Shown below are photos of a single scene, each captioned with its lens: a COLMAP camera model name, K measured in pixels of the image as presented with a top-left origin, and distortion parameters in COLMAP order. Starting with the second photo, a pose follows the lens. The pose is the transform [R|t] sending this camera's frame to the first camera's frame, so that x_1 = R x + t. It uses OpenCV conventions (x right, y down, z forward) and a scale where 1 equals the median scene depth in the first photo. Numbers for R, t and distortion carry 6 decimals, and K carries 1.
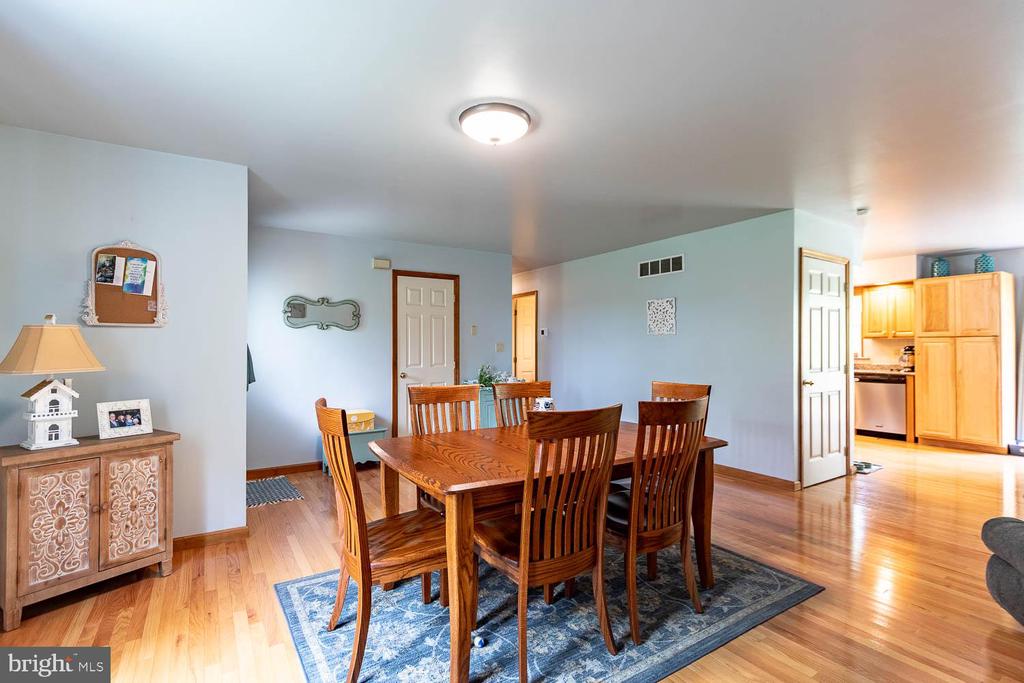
lens RADIAL K [[492.7, 0, 510.8], [0, 492.7, 345.3], [0, 0, 1]] dist [-0.001517, 0.000457]
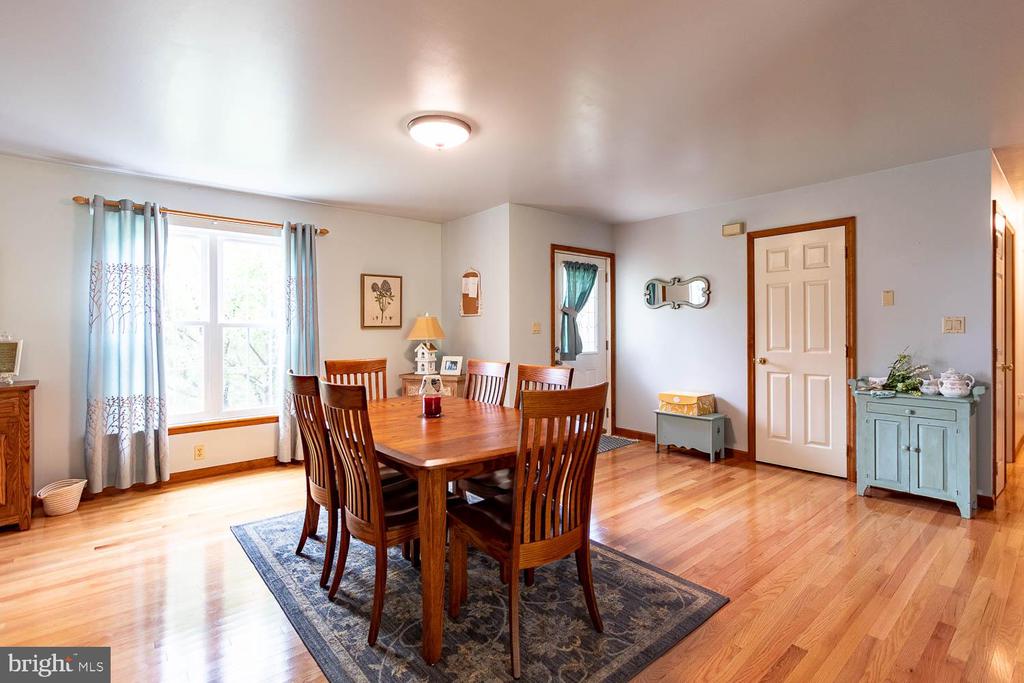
lens RADIAL K [[492.7, 0, 506.4], [0, 492.7, 331.1], [0, 0, 1]] dist [-0.001517, 0.000457]
pose [[0.102389, 0.005359, -0.994730, 0.619644], [0.007532, 0.999953, 0.006163, 0.004796], [0.994716, -0.008124, 0.102344, 0.574854]]
